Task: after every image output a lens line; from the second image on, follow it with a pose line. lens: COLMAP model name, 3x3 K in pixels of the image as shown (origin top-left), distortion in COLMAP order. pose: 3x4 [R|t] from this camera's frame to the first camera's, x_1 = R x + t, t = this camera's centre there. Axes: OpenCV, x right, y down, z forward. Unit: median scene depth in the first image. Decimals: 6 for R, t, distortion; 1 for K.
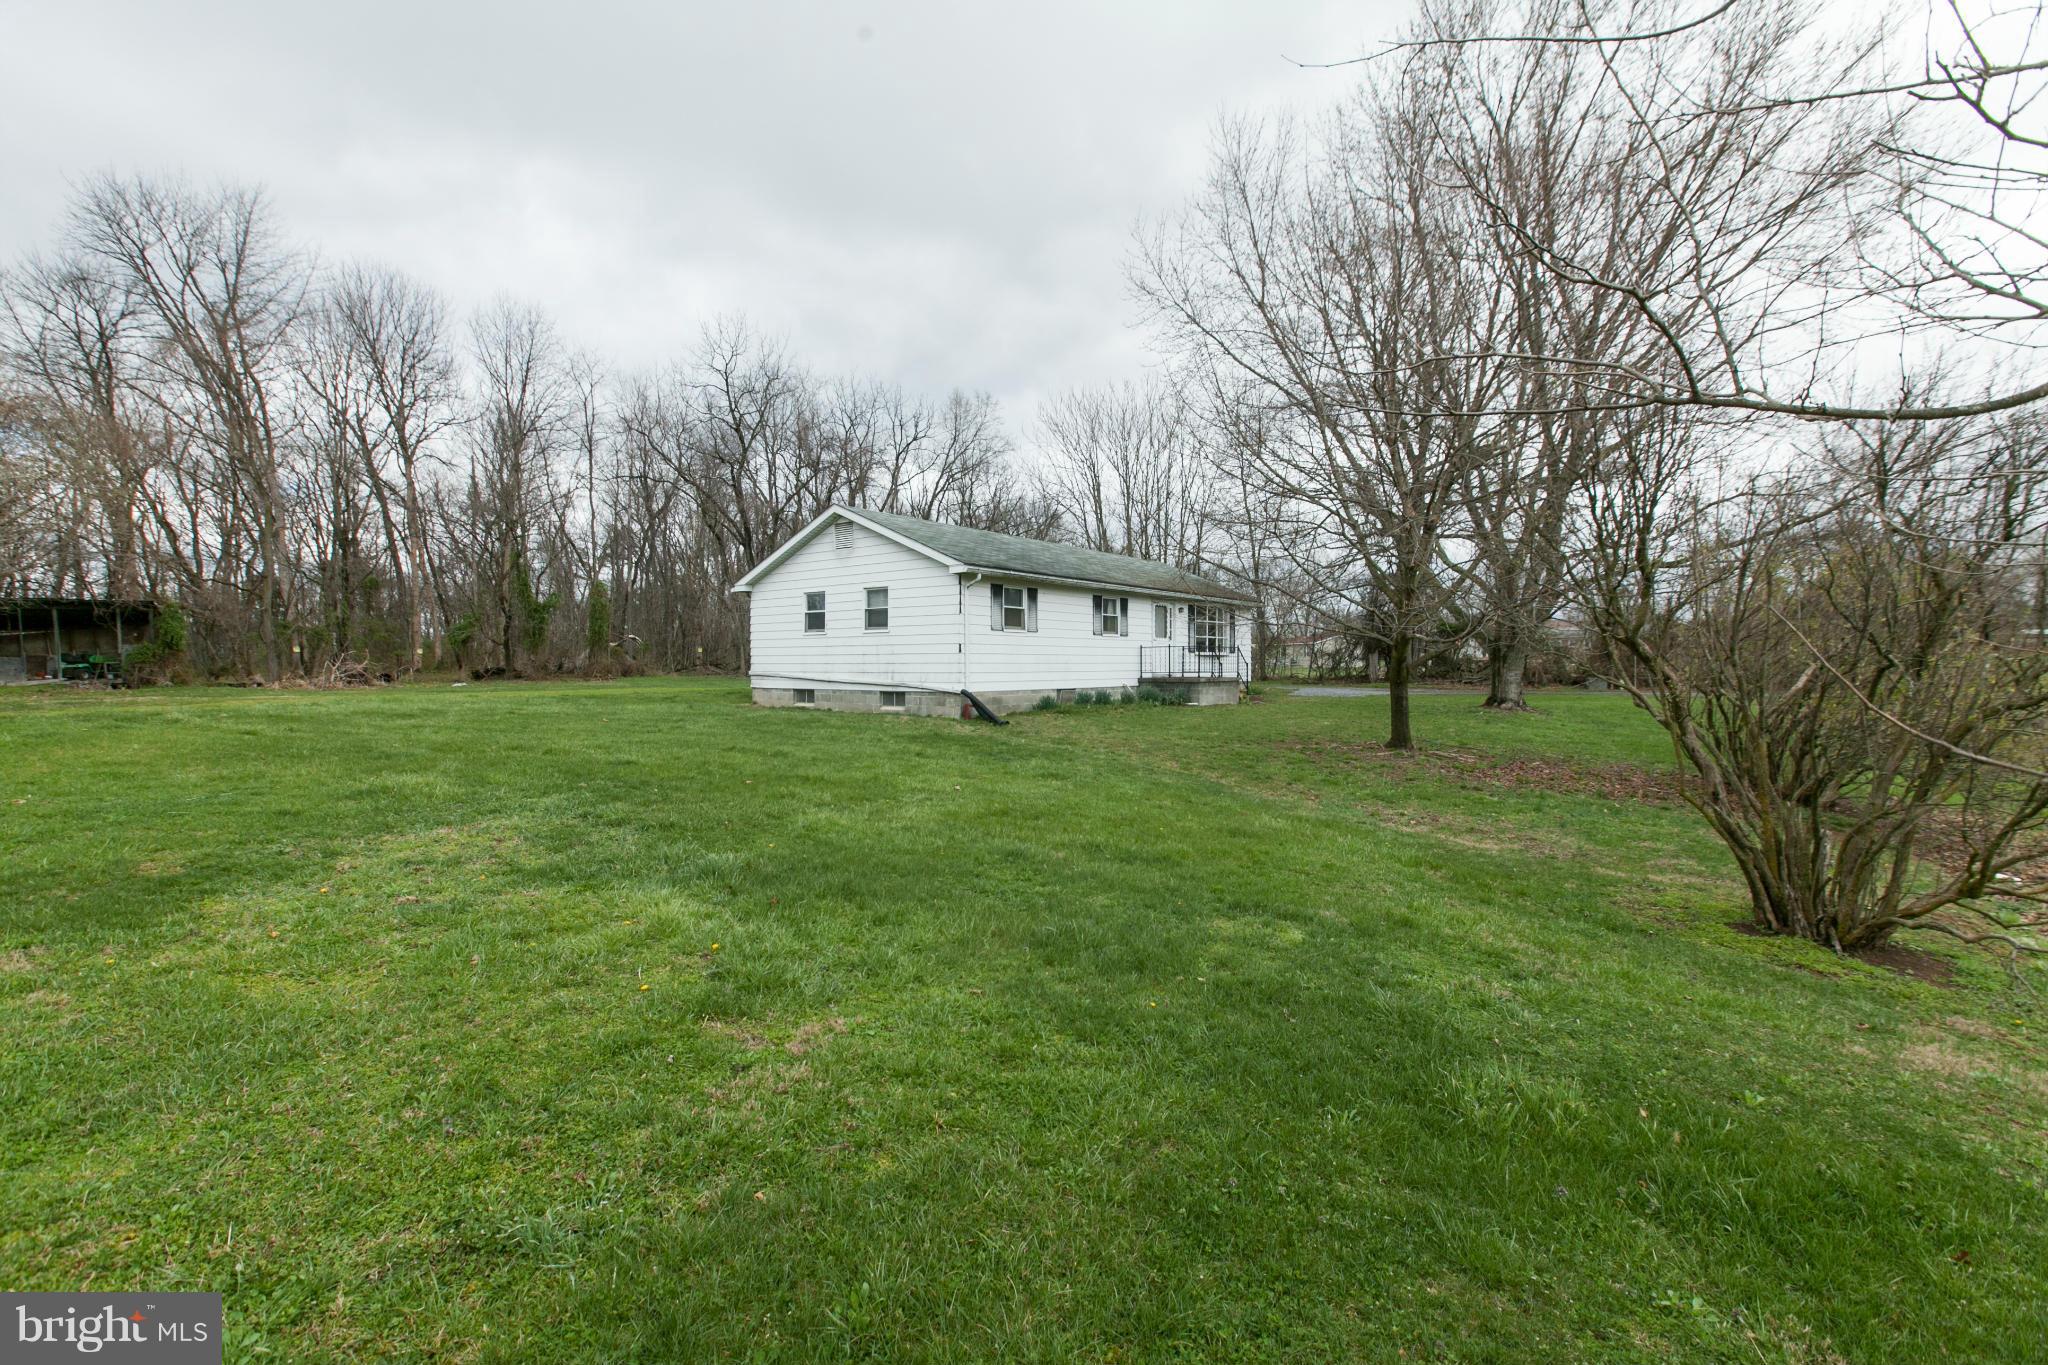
lens RADIAL K [[909.6, 0, 1008.8], [0, 909.6, 683.3], [0, 0, 1]] dist [0.007098, -0.004212]
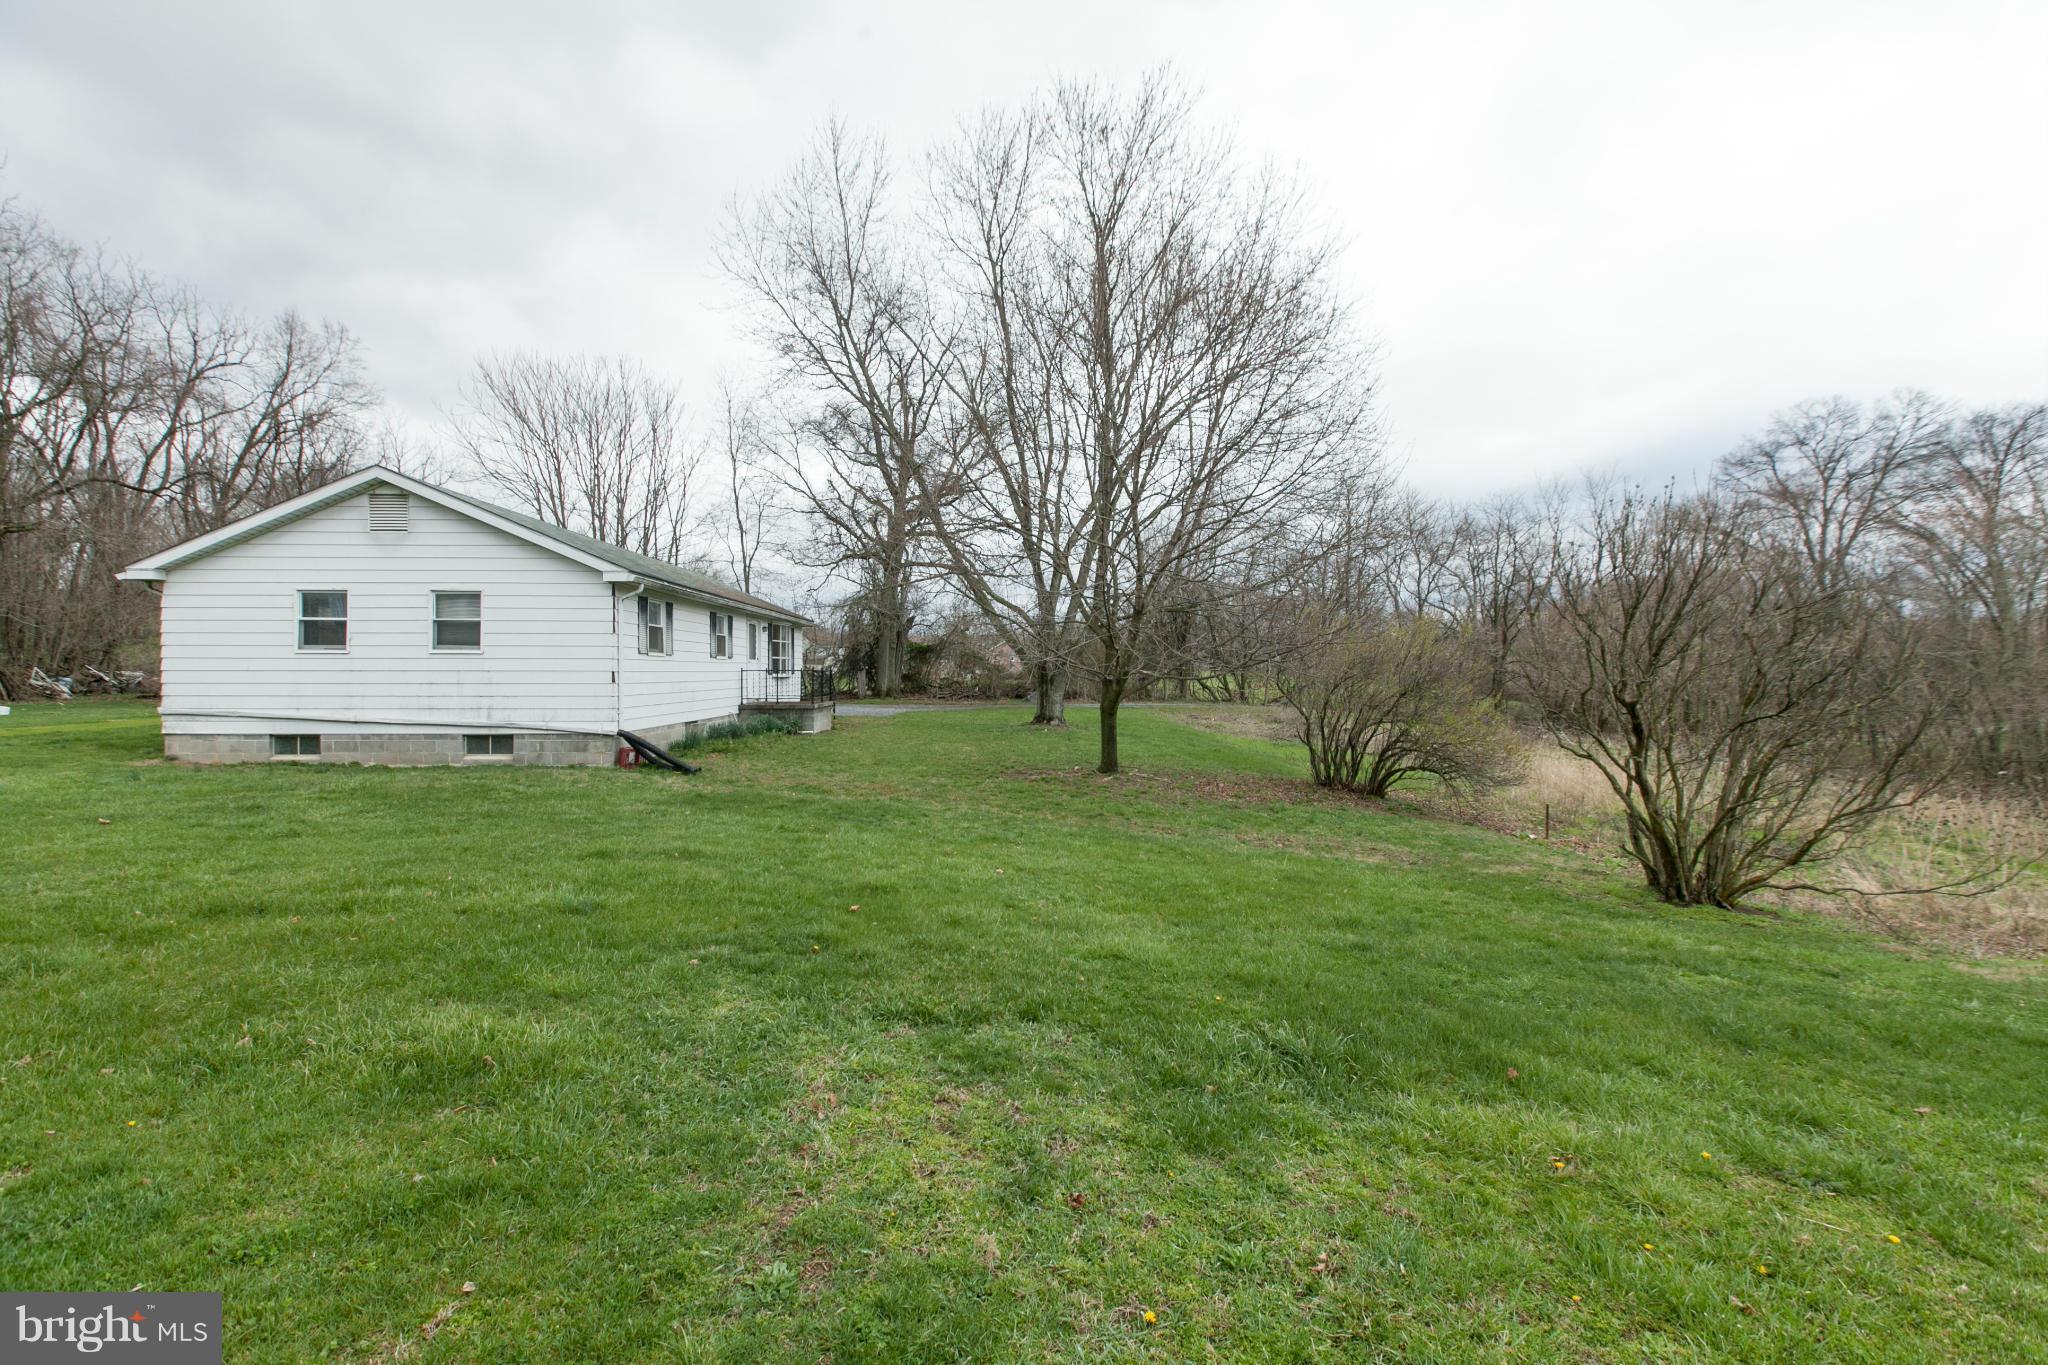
lens RADIAL K [[909.6, 0, 1005.3], [0, 909.6, 677.2], [0, 0, 1]] dist [0.007098, -0.004212]
pose [[0.767371, -0.001801, 0.641201, -0.263193], [0.010192, 0.999904, -0.009389, -0.024639], [-0.641123, 0.013740, 0.767315, 0.161280]]
